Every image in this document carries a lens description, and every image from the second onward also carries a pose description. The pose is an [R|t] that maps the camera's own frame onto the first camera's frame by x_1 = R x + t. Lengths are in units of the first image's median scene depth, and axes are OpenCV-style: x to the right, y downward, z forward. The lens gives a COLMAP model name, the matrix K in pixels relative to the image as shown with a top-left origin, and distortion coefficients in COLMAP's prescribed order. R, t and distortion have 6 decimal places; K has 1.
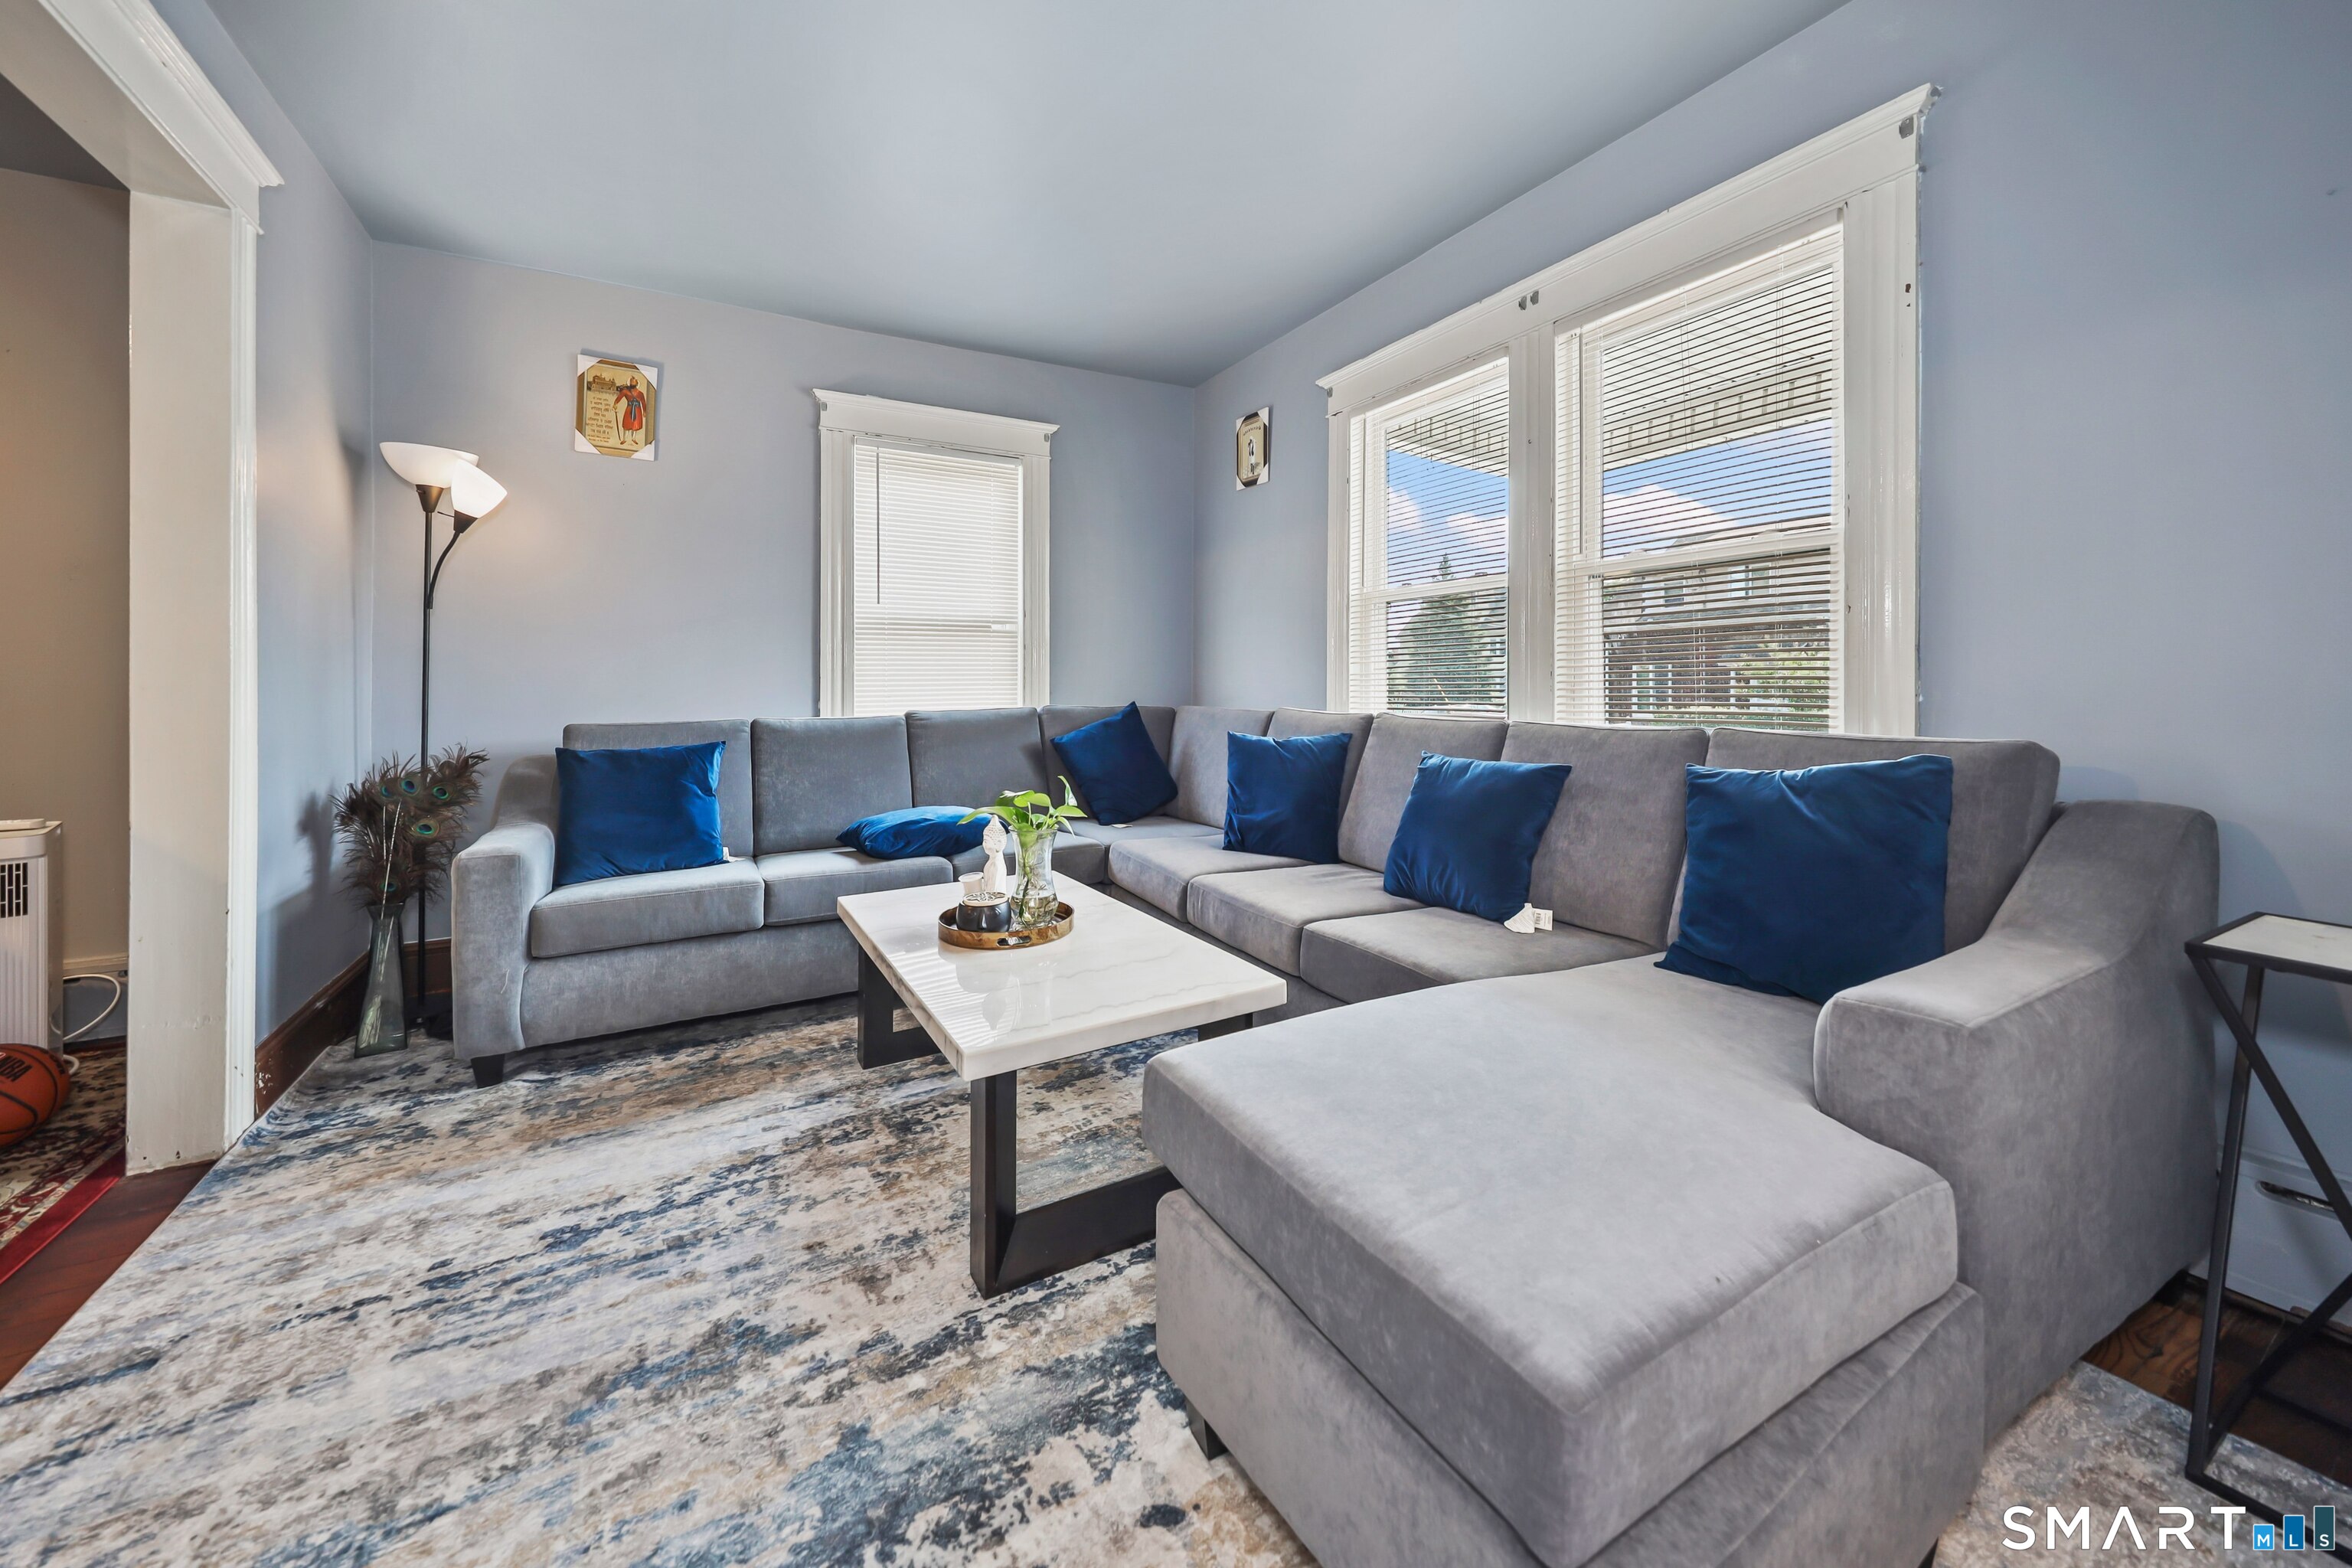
lens RADIAL K [[876.0, 0, 1295.9], [0, 876.0, 688.1], [0, 0, 1]] dist [-0.008847, -0.000360]
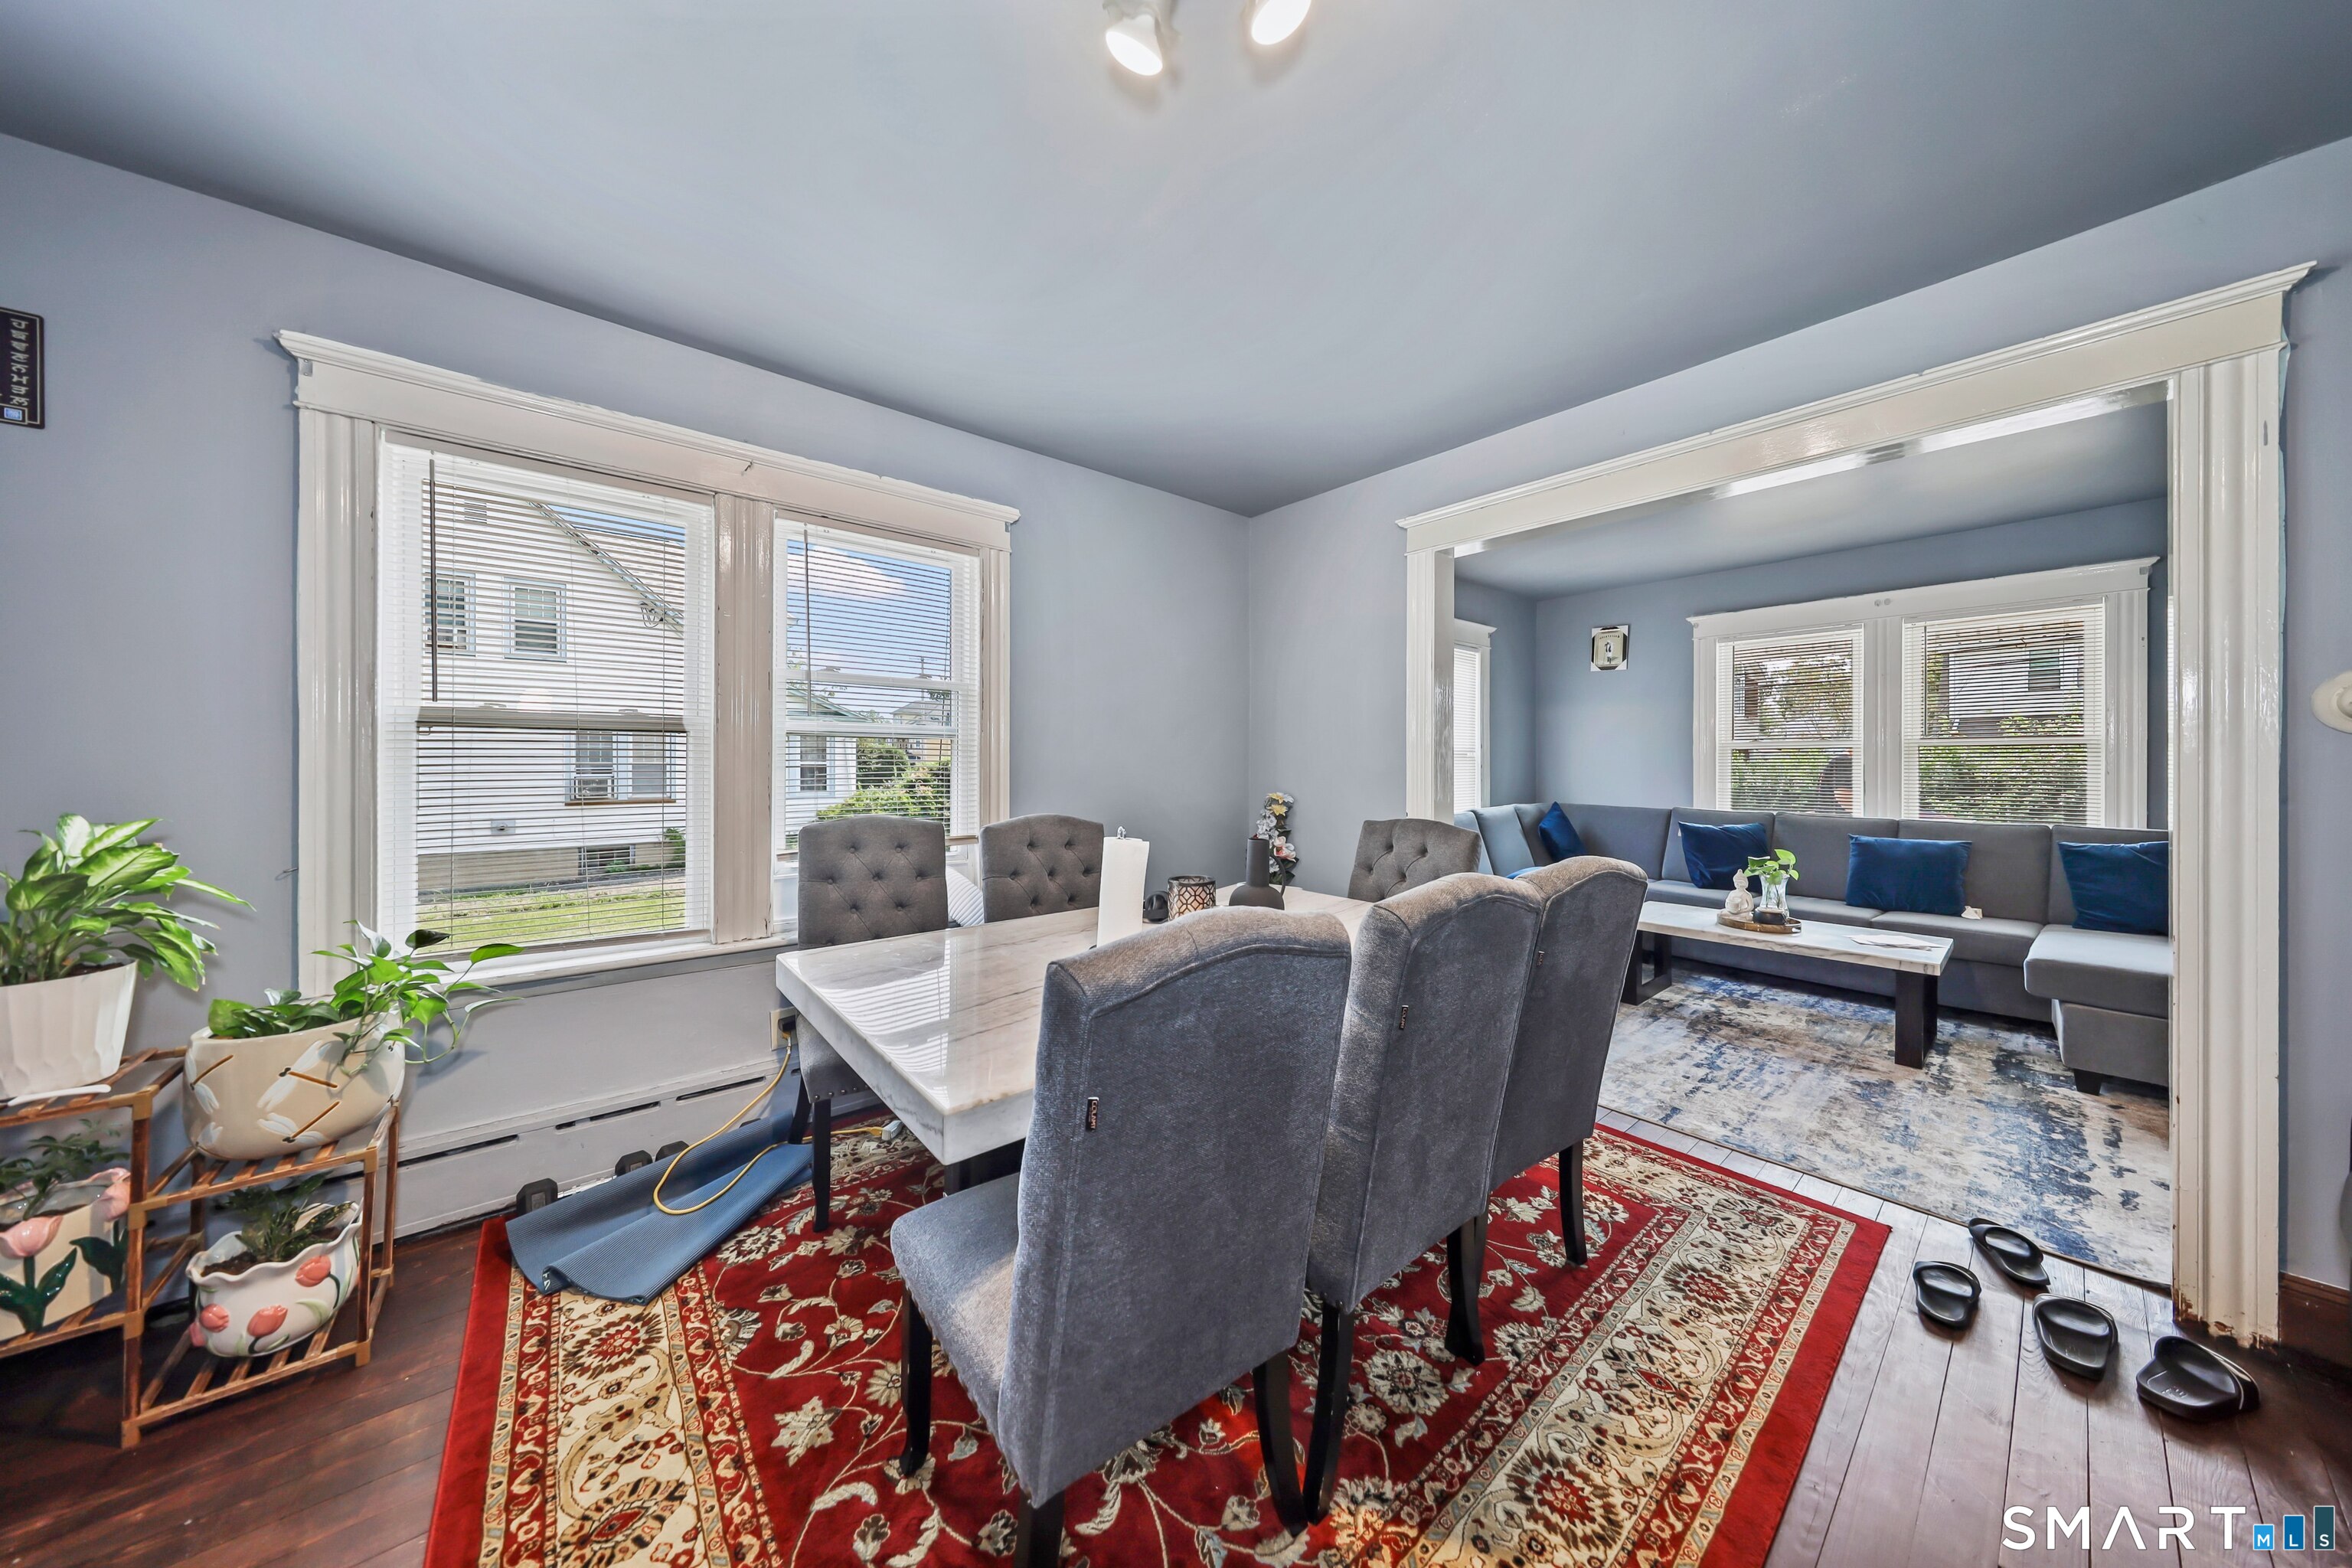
lens RADIAL K [[746.2, 0, 1225.7], [0, 746.2, 759.6], [0, 0, 1]] dist [-0.003475, 0.000023]
pose [[0.989323, 0.002986, 0.145706, -2.422214], [-0.002253, 0.999984, -0.005195, -0.133468], [-0.145719, 0.004811, 0.989314, -0.717011]]
